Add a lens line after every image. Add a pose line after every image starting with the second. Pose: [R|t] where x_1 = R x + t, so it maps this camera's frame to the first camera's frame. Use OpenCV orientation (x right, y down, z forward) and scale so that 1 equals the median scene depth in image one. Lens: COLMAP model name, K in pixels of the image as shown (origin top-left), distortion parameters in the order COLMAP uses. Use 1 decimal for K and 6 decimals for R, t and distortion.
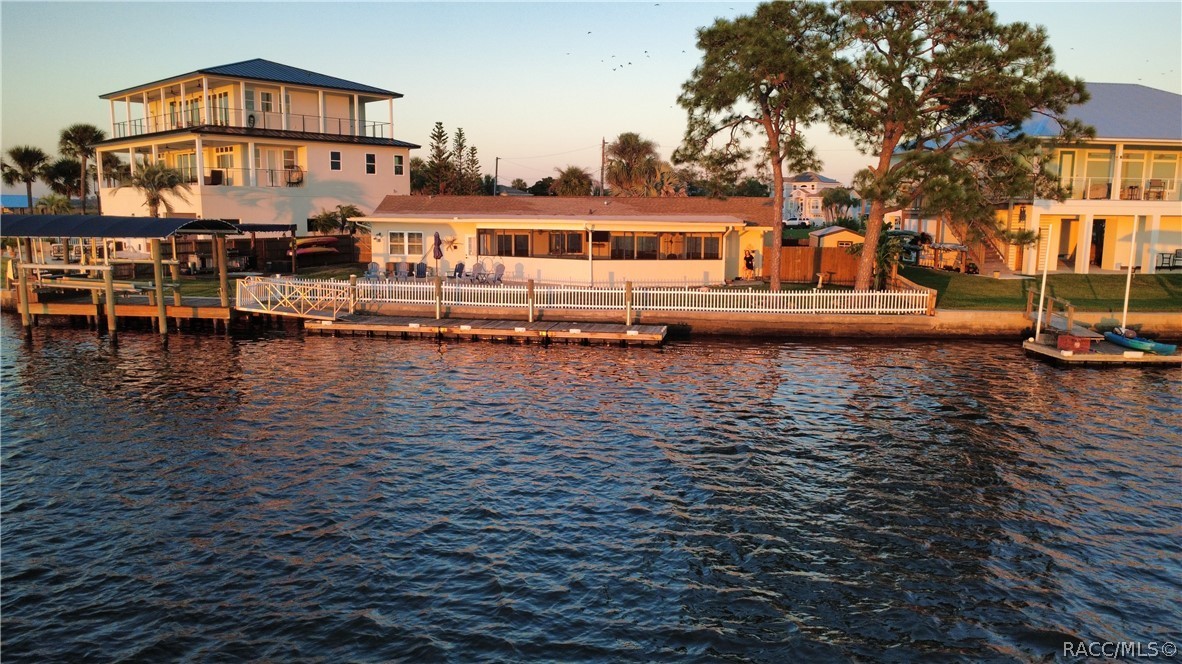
lens RADIAL K [[857.7, 0, 590.7], [0, 857.7, 333.8], [0, 0, 1]] dist [-0.006225, 0.010082]
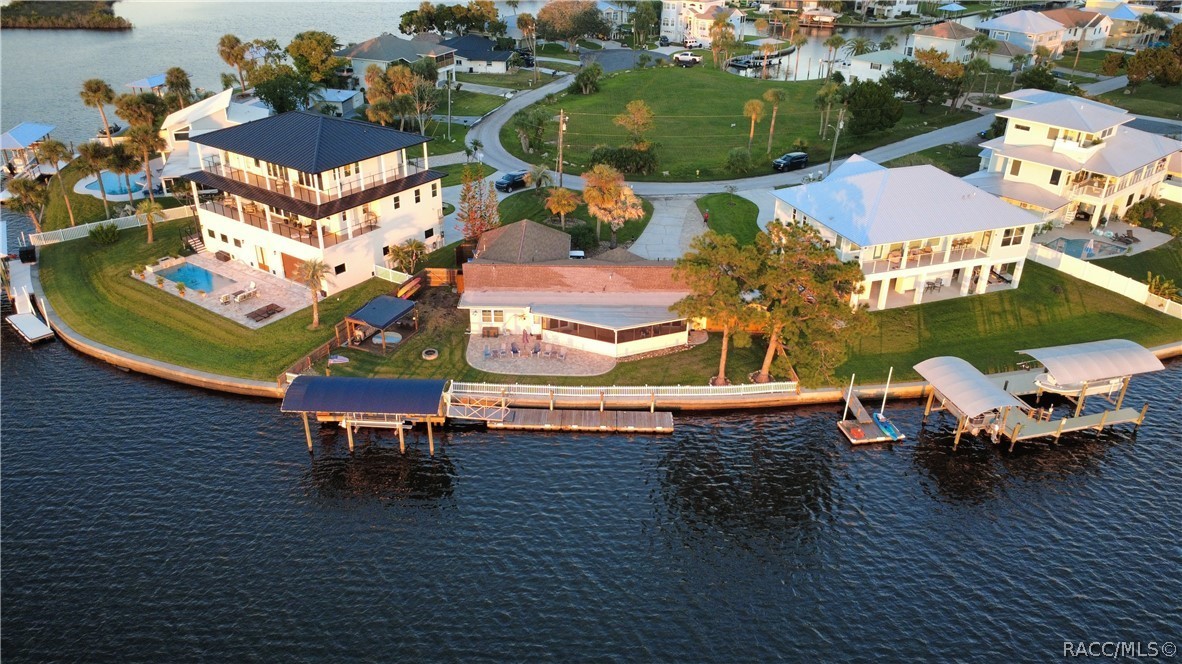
lens RADIAL K [[857.7, 0, 587.3], [0, 857.7, 331.3], [0, 0, 1]] dist [-0.006225, 0.010082]
pose [[0.988114, -0.069857, 0.136930, -0.301771], [0.020875, 0.943502, 0.330709, -0.704262], [-0.152296, -0.323920, 0.933746, -0.640009]]
